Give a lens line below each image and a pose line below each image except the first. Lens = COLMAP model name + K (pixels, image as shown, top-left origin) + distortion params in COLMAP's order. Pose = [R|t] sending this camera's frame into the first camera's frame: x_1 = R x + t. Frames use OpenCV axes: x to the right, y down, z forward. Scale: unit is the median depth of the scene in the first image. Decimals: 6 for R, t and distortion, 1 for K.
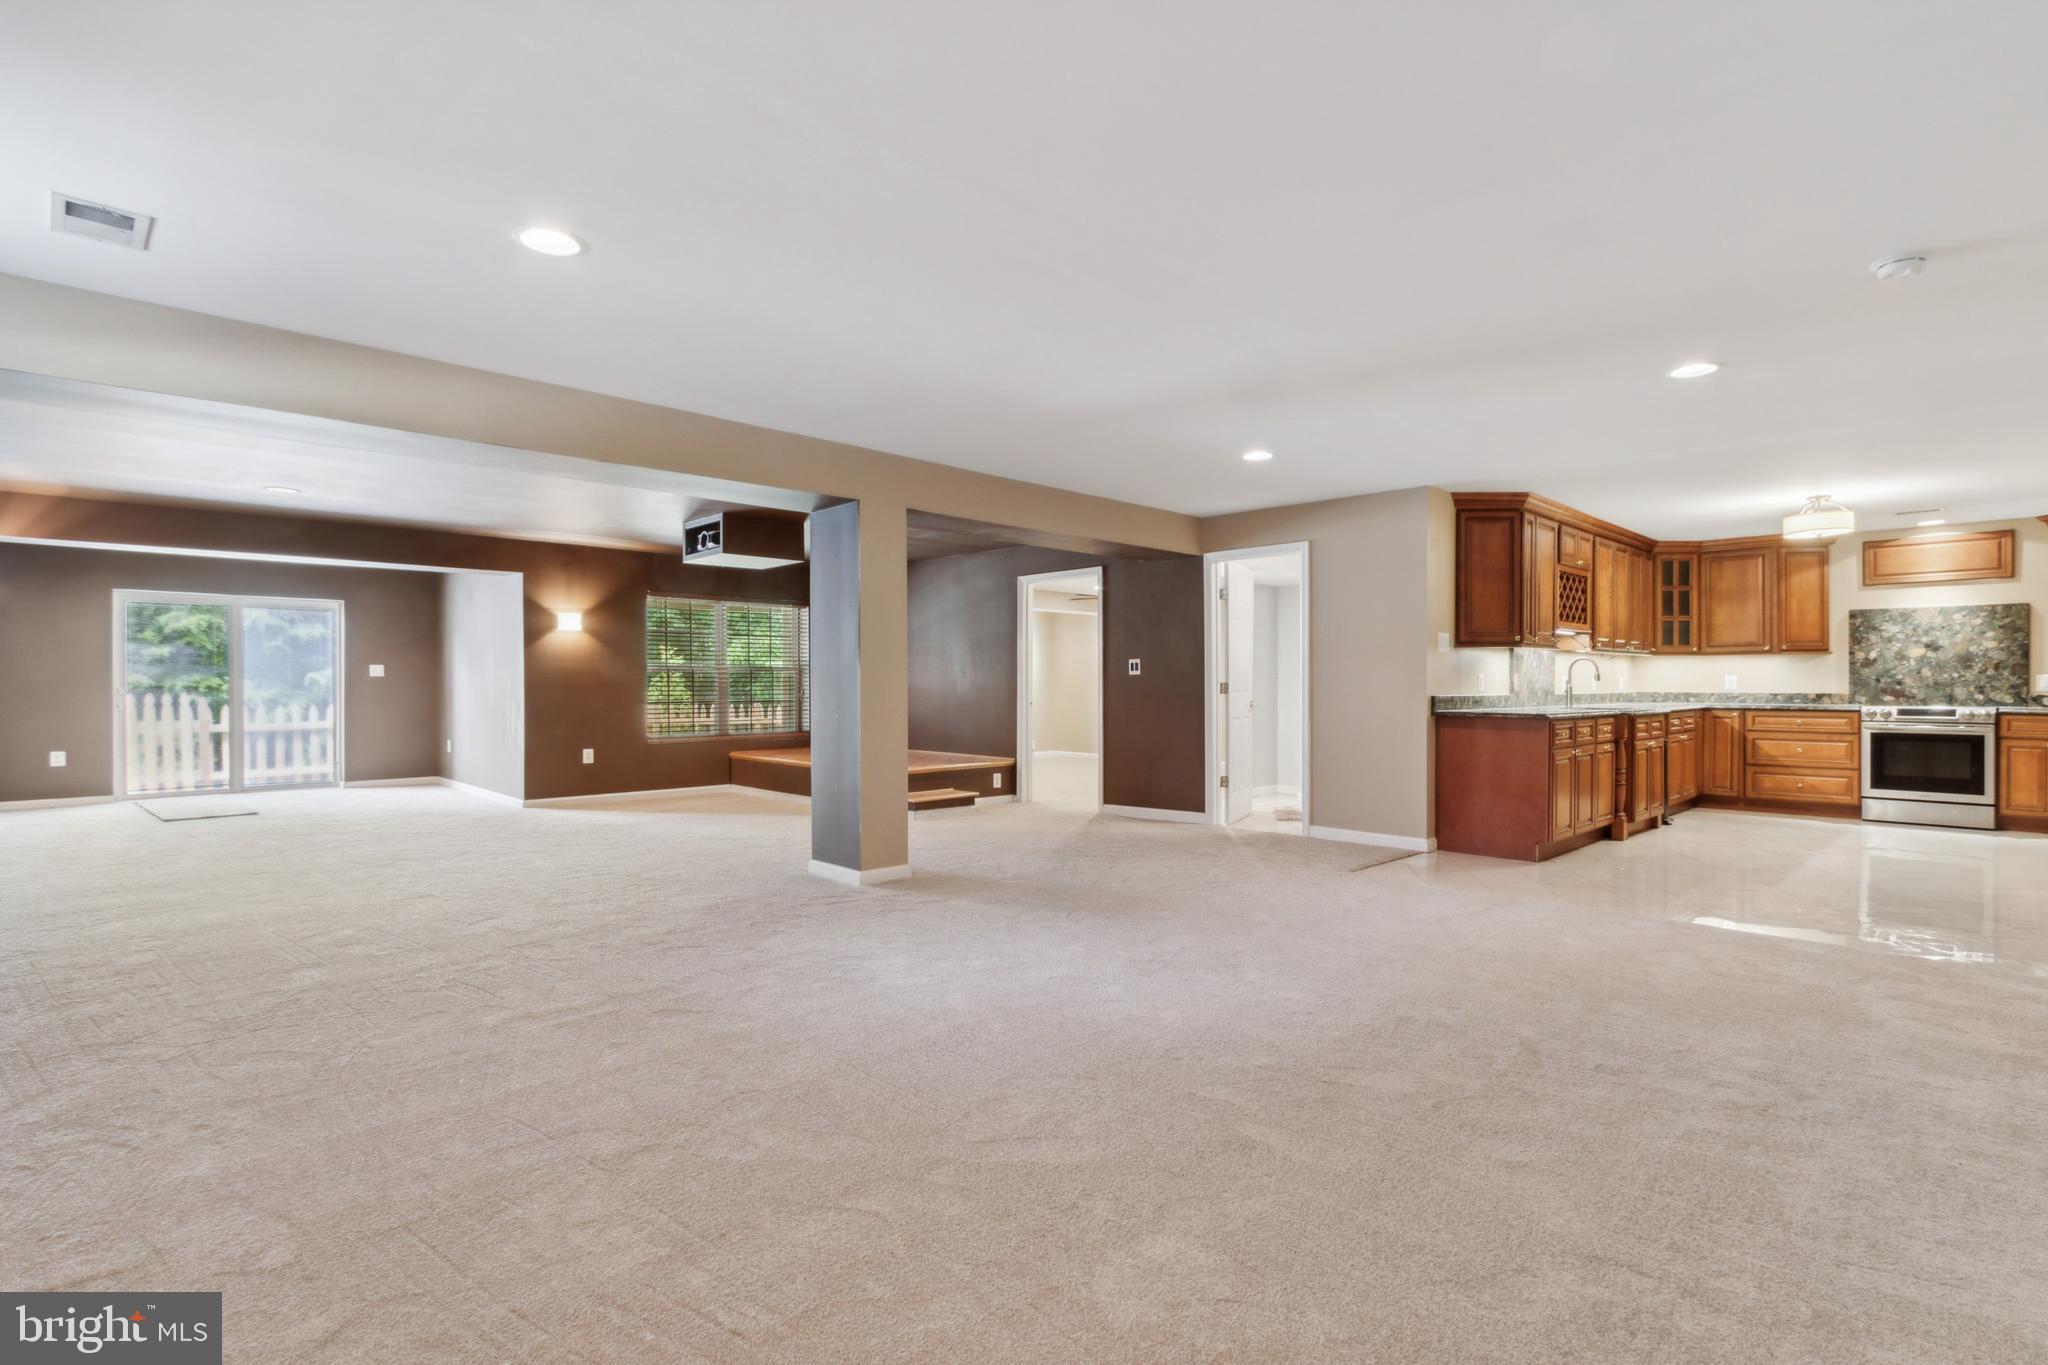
lens RADIAL K [[958.9, 0, 1028.5], [0, 958.9, 691.7], [0, 0, 1]] dist [0.000041, 0.000091]
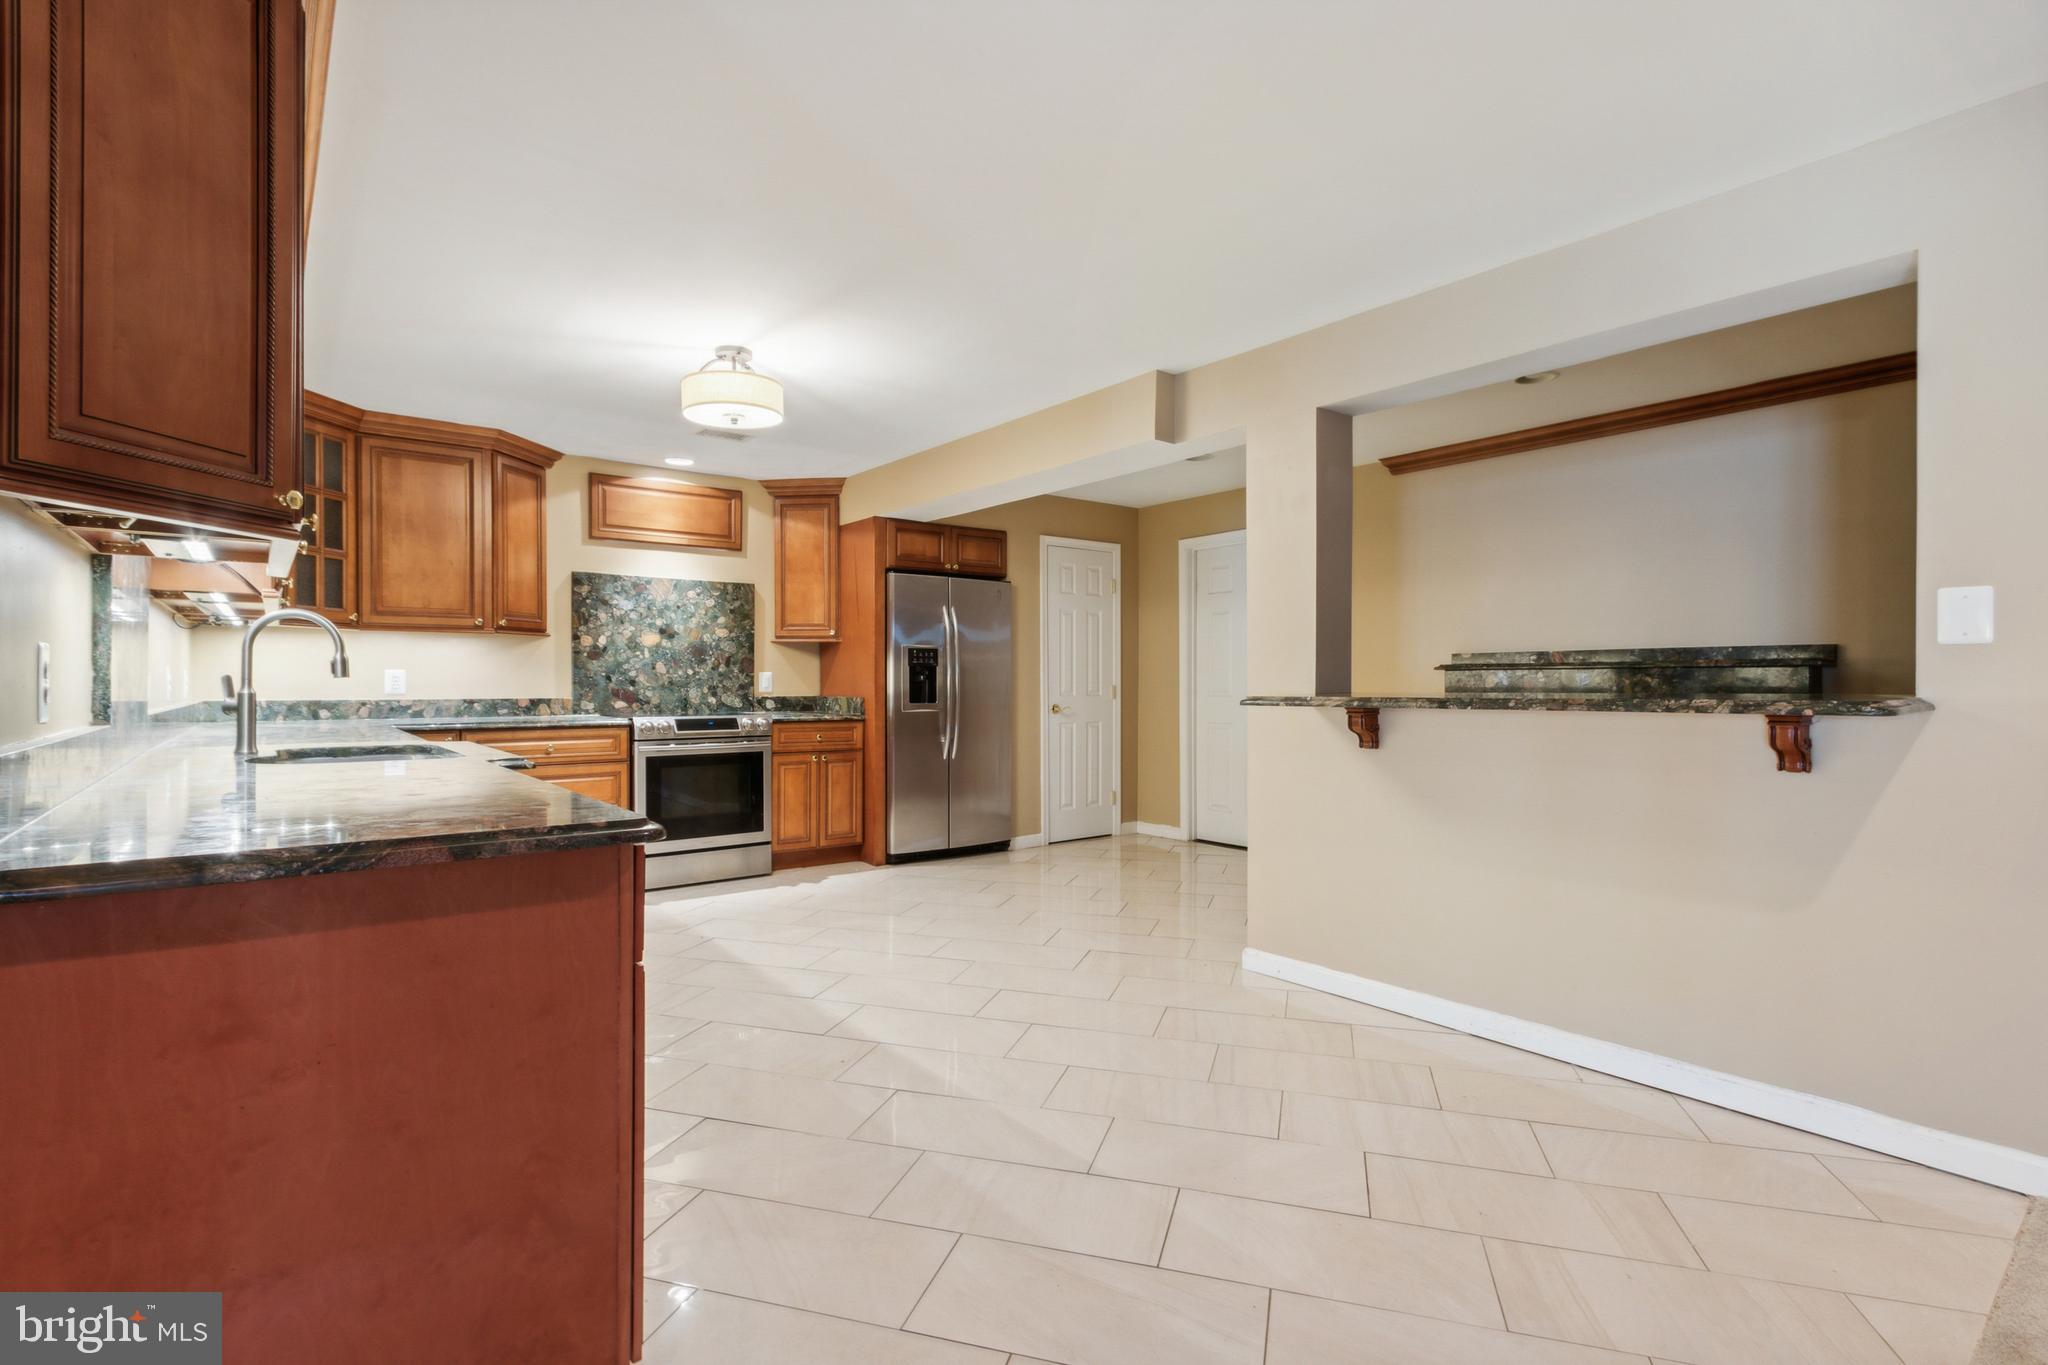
lens RADIAL K [[968.7, 0, 1025.7], [0, 968.7, 681.4], [0, 0, 1]] dist [0.002505, 0.000005]
pose [[0.097861, 0.000931, 0.995200, 0.233296], [0.008779, 0.999960, -0.001799, -0.006117], [-0.995161, 0.008912, 0.097849, 0.652679]]
